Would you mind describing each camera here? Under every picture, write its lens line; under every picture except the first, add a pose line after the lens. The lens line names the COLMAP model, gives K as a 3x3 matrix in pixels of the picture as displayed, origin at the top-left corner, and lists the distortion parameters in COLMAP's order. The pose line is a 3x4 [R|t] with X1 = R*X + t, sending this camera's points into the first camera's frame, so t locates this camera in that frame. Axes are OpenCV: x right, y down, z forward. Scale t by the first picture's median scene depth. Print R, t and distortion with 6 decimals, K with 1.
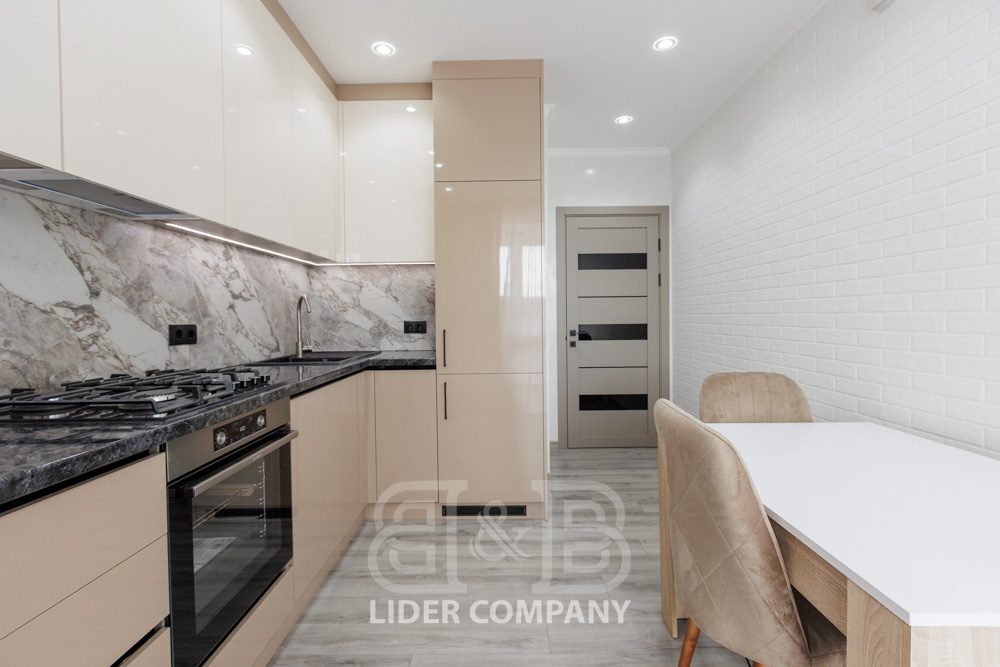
lens RADIAL K [[457.8, 0, 500.8], [0, 457.8, 325.5], [0, 0, 1]] dist [0.003297, 0.001004]
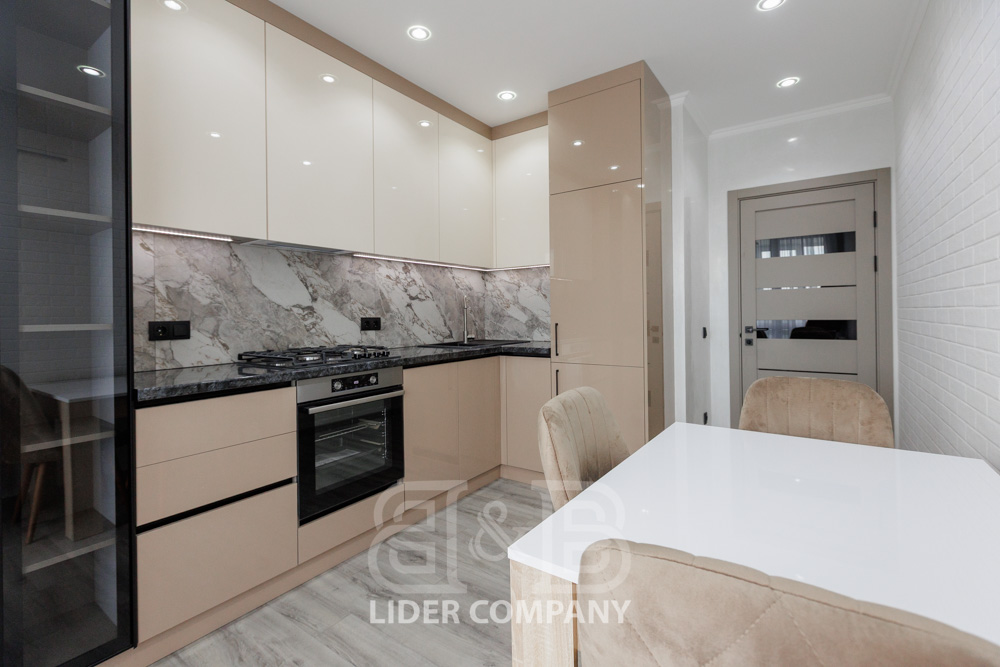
lens RADIAL K [[457.8, 0, 495.6], [0, 457.8, 313.8], [0, 0, 1]] dist [0.003297, 0.001004]
pose [[0.816423, 0.001723, -0.577452, 0.466065], [-0.008672, 0.999919, -0.009278, -0.002894], [0.577390, 0.012583, 0.816372, -0.019401]]
